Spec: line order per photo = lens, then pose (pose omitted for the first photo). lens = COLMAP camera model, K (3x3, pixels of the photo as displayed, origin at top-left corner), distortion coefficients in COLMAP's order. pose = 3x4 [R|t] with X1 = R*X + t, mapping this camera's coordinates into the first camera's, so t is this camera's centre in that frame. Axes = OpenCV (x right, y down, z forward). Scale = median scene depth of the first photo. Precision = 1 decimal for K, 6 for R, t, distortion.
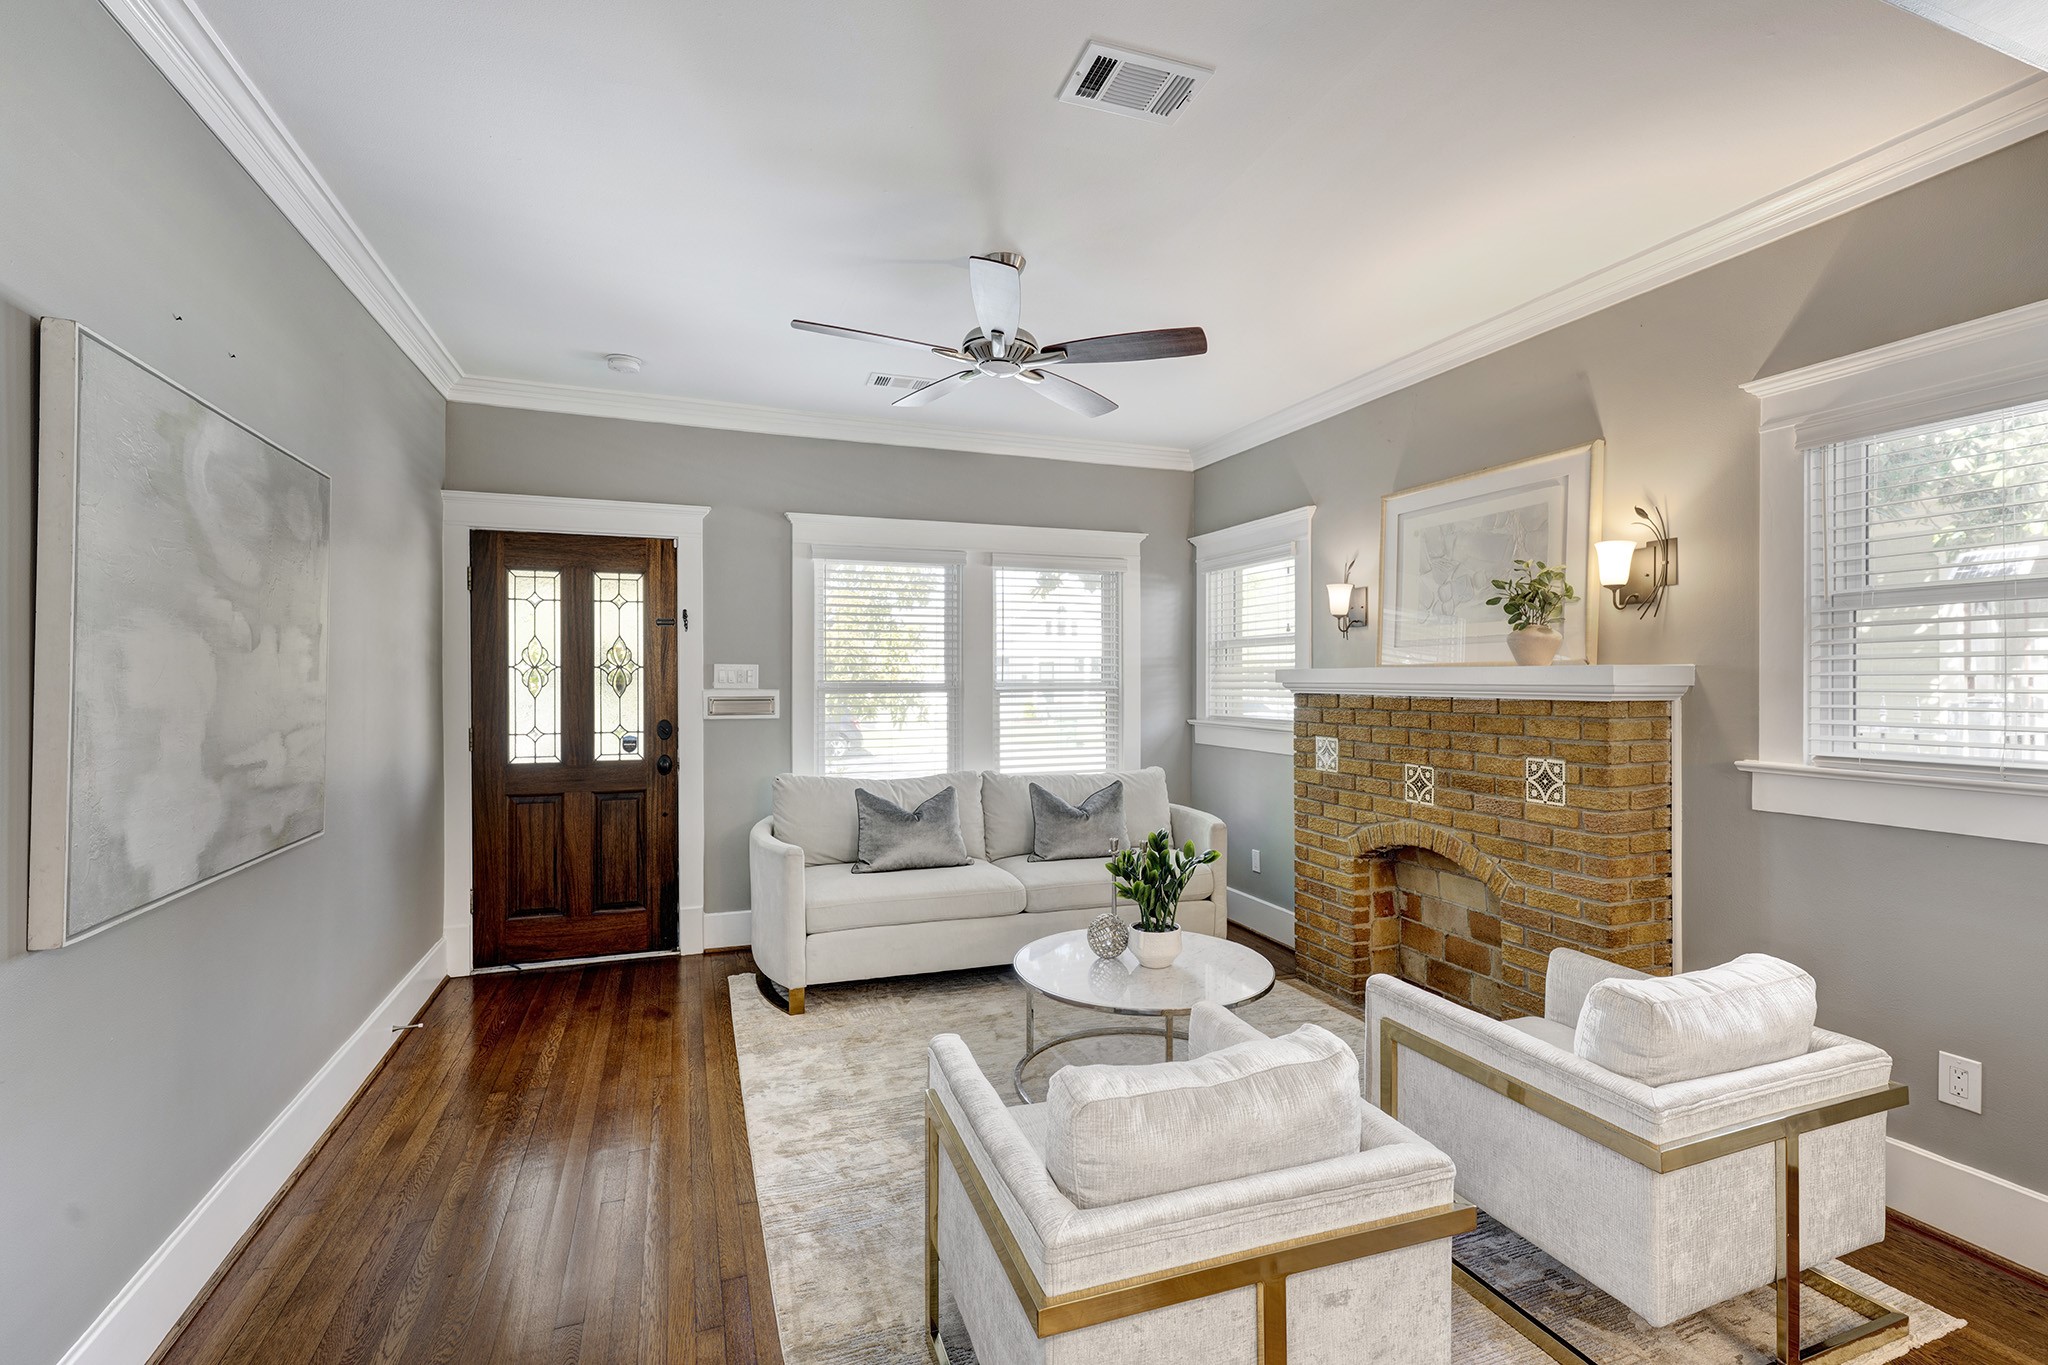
lens RADIAL K [[903.9, 0, 1023.9], [0, 903.9, 680.7], [0, 0, 1]] dist [0.009522, 0.000042]
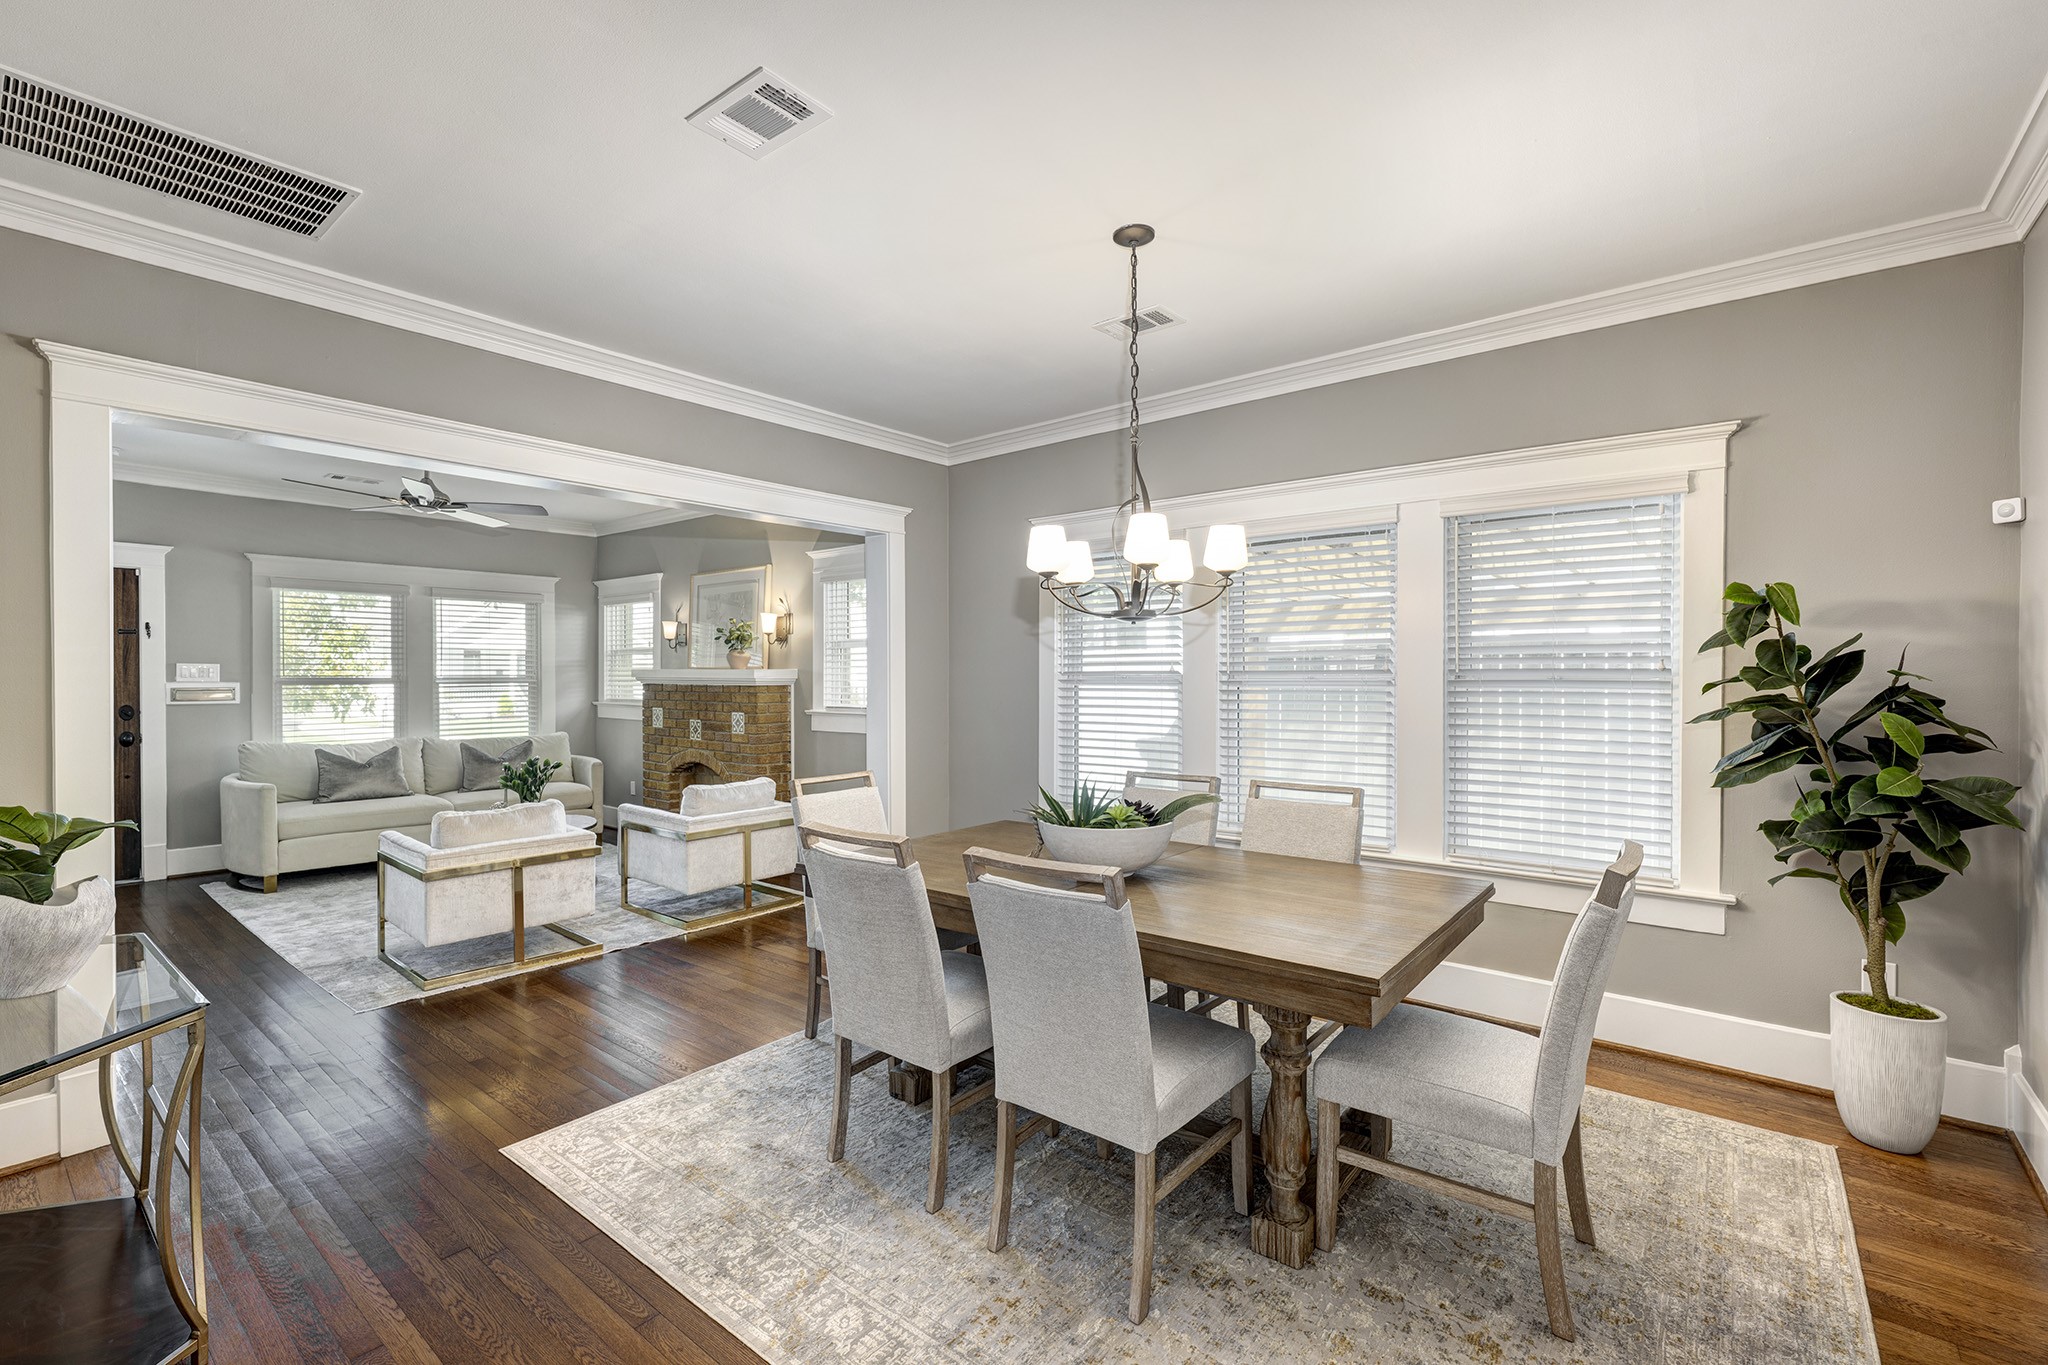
lens RADIAL K [[903.9, 0, 1062.0], [0, 903.9, 681.3], [0, 0, 1]] dist [0.009522, 0.000042]
pose [[0.855770, -0.002390, 0.517351, 0.086278], [-0.000884, 0.999981, 0.006083, -0.001338], [-0.517356, -0.005663, 0.855752, -0.872630]]
